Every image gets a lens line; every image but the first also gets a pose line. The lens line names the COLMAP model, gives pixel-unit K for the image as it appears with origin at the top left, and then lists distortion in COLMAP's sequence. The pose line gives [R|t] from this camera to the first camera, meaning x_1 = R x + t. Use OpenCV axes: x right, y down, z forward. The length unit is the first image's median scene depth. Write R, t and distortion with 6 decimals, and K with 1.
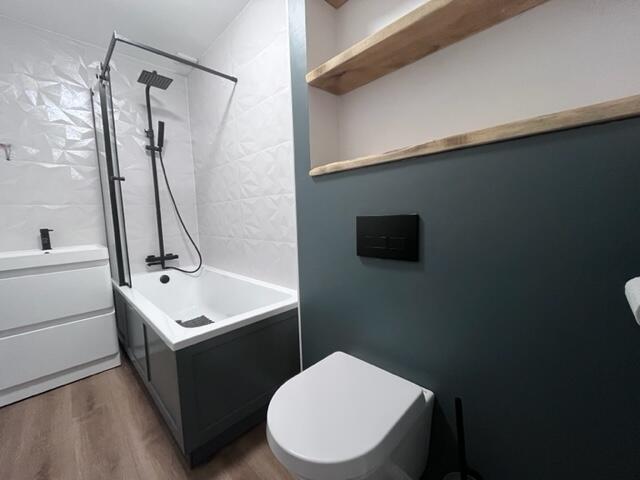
lens RADIAL K [[258.9, 0, 318.9], [0, 258.9, 240.4], [0, 0, 1]] dist [-0.001922, -0.000348]
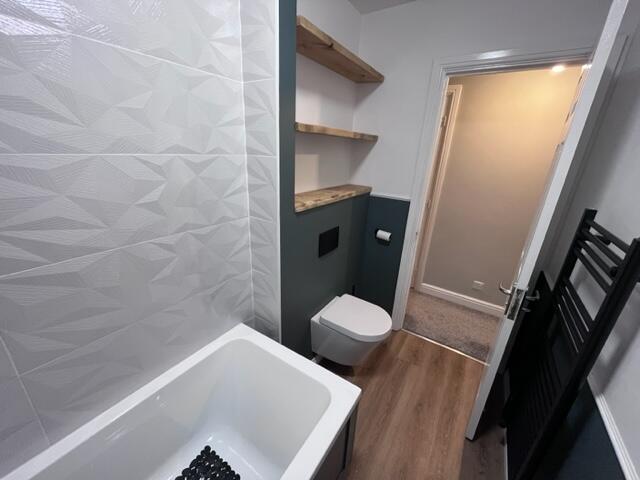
lens RADIAL K [[258.9, 0, 318.9], [0, 258.9, 240.4], [0, 0, 1]] dist [-0.001922, -0.000348]
pose [[-0.200353, -0.308091, 0.930021, -0.806678], [0.050745, 0.944731, 0.323896, -0.343650], [-0.978409, 0.112088, -0.173646, 0.761639]]
